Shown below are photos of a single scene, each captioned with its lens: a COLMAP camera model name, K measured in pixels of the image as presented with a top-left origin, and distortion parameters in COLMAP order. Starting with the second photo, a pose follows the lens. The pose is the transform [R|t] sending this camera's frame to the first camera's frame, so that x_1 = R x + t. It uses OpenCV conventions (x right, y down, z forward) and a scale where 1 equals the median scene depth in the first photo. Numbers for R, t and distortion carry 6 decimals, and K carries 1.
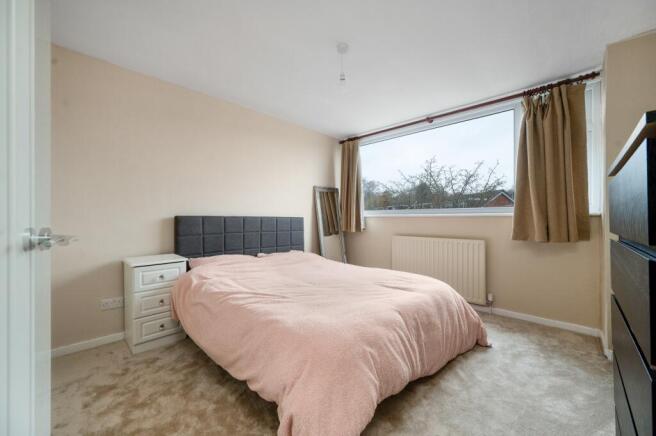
lens RADIAL K [[256.2, 0, 325.9], [0, 256.2, 217.9], [0, 0, 1]] dist [-0.001637, -0.000080]
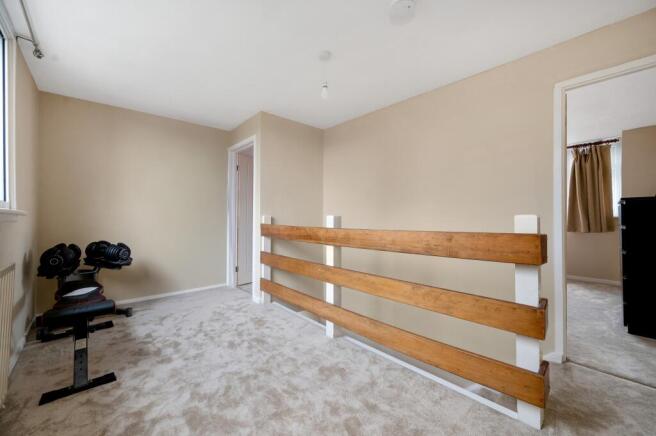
lens RADIAL K [[256.2, 0, 330.1], [0, 256.2, 216.8], [0, 0, 1]] dist [-0.001637, -0.000080]
pose [[0.998651, 0.002100, -0.051878, -0.837724], [-0.002609, 0.999949, -0.009734, 0.007990], [0.051855, 0.009856, 0.998606, -0.868415]]
